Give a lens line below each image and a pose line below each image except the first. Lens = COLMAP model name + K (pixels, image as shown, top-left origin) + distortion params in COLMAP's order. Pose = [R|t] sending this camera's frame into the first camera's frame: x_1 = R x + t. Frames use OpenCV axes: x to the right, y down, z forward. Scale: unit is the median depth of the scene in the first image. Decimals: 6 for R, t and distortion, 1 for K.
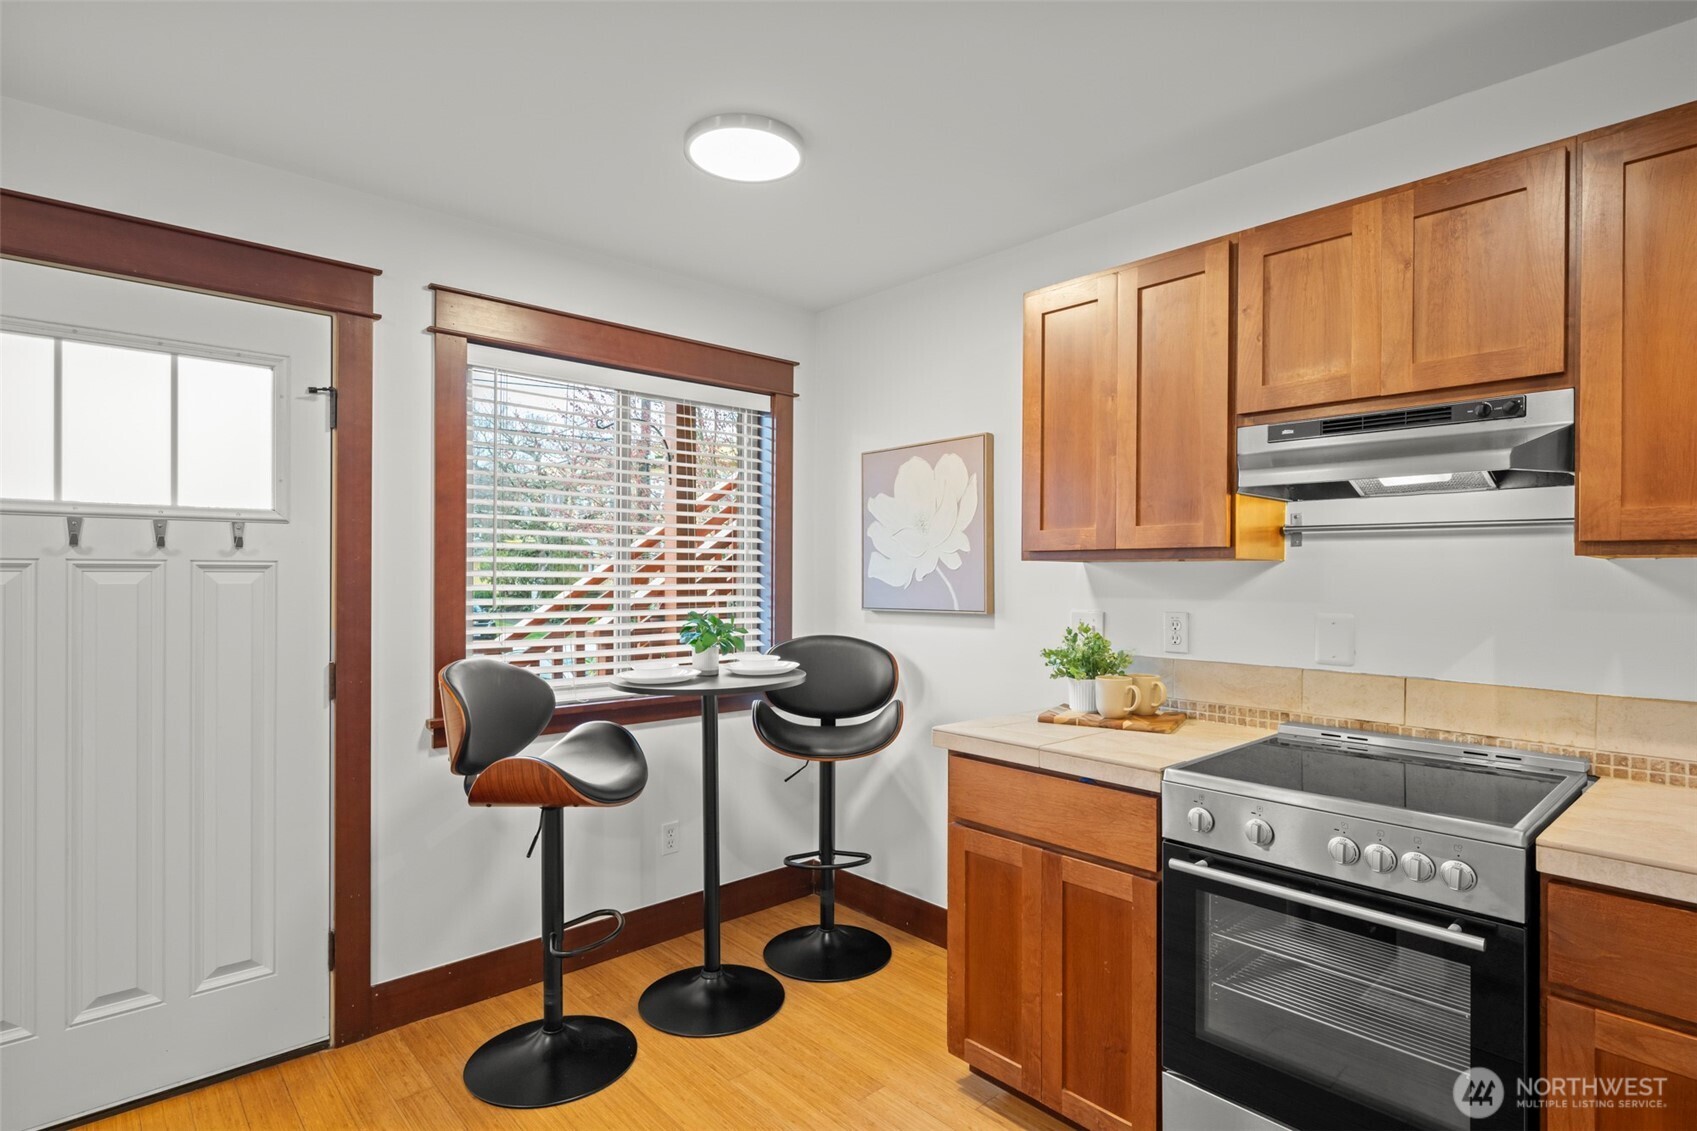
lens RADIAL K [[864.6, 0, 850.1], [0, 864.6, 574.8], [0, 0, 1]] dist [0.000951, 0.000363]
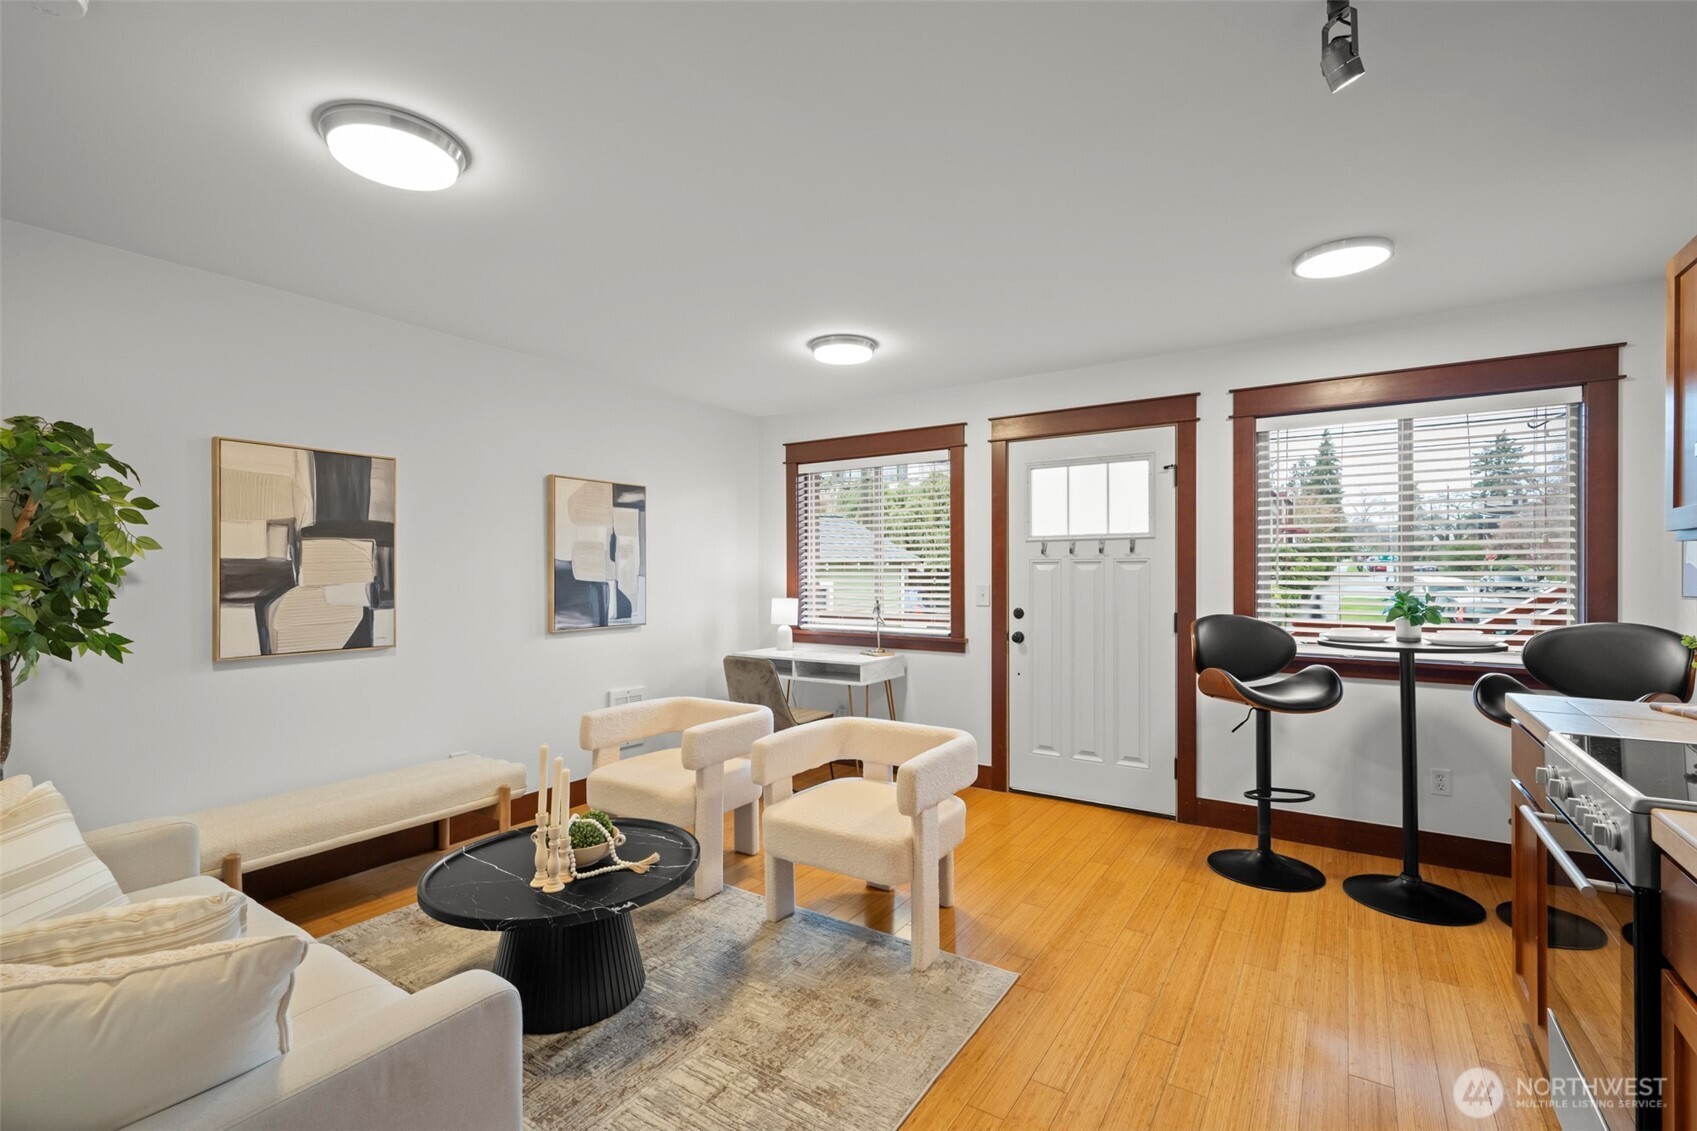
lens RADIAL K [[746.6, 0, 850.2], [0, 746.6, 571.2], [0, 0, 1]] dist [0.000148, 0.000197]
pose [[0.245463, -0.003965, -0.969398, 0.843825], [0.000987, 0.999992, -0.003841, 0.019698], [0.969406, -0.000014, 0.245465, -0.071517]]
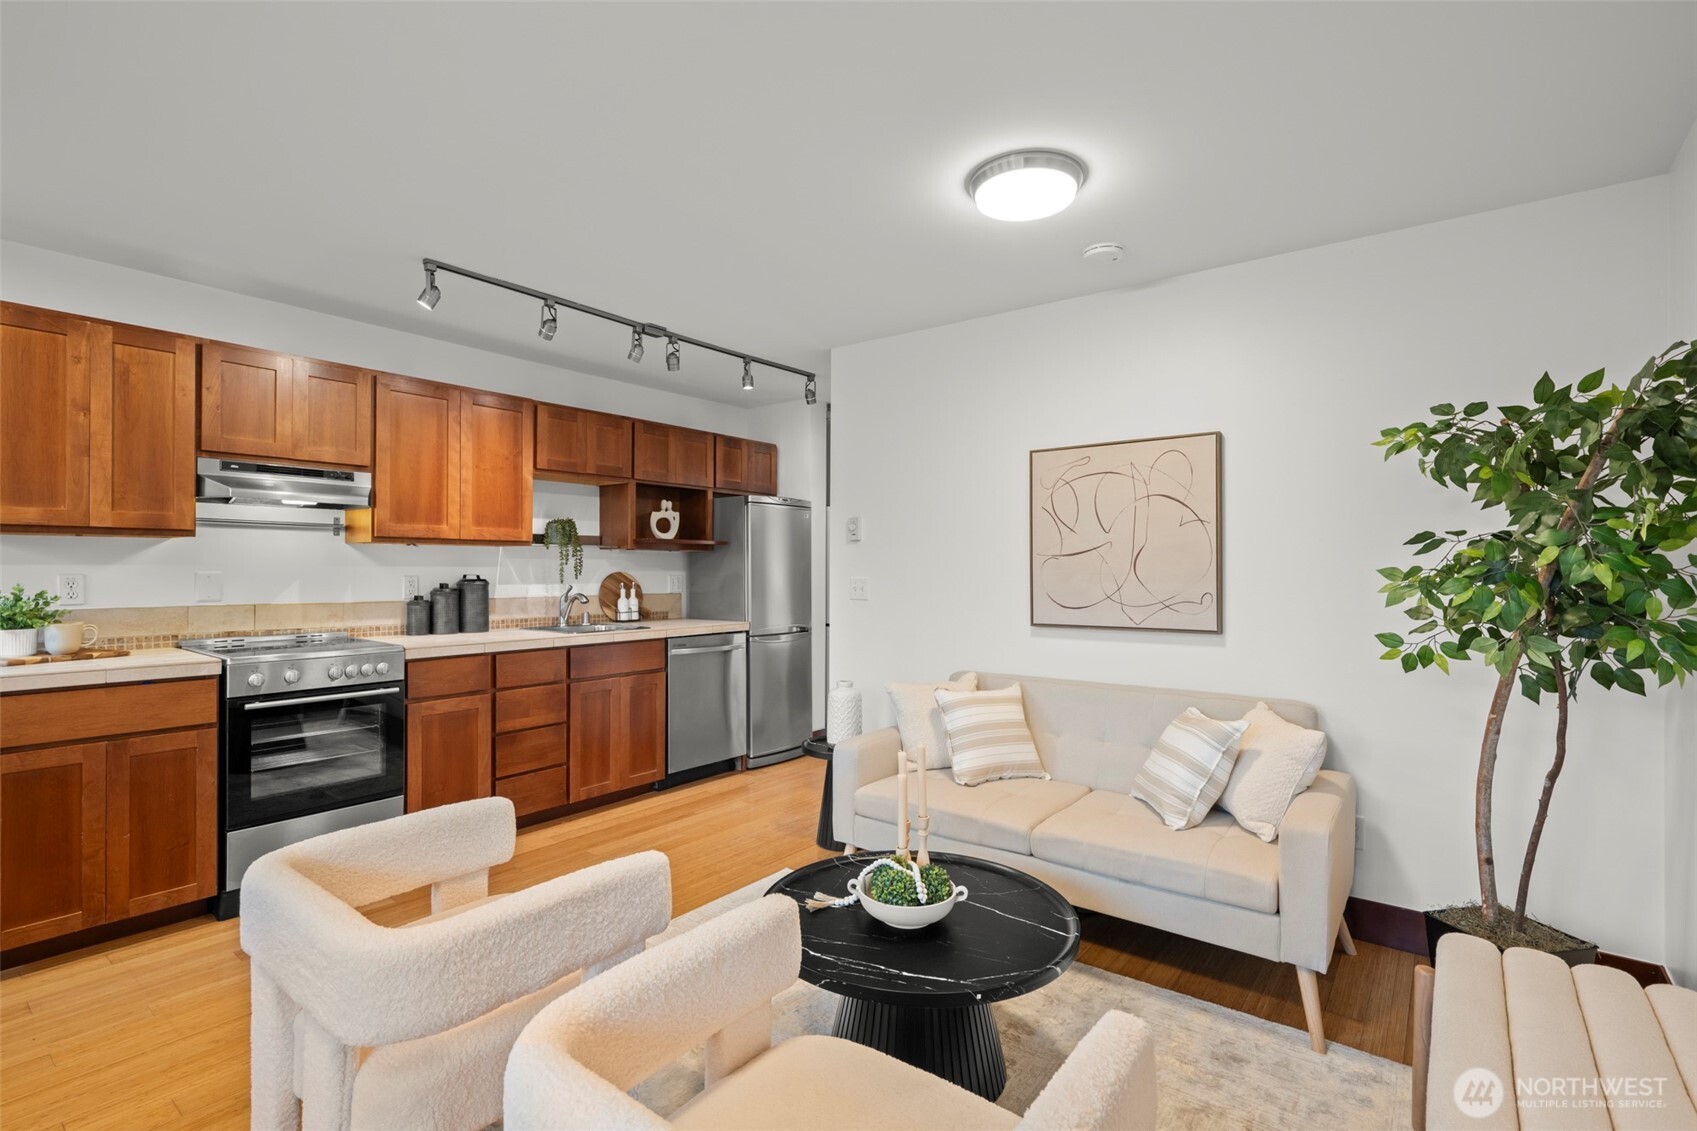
lens RADIAL K [[795.3, 0, 851.7], [0, 795.3, 568.4], [0, 0, 1]] dist [0.001200, 0.000621]
pose [[-0.176849, -0.008048, 0.984205, -1.134238], [-0.005747, 0.999958, 0.007144, 0.020334], [-0.984221, -0.004393, -0.176888, 0.043279]]
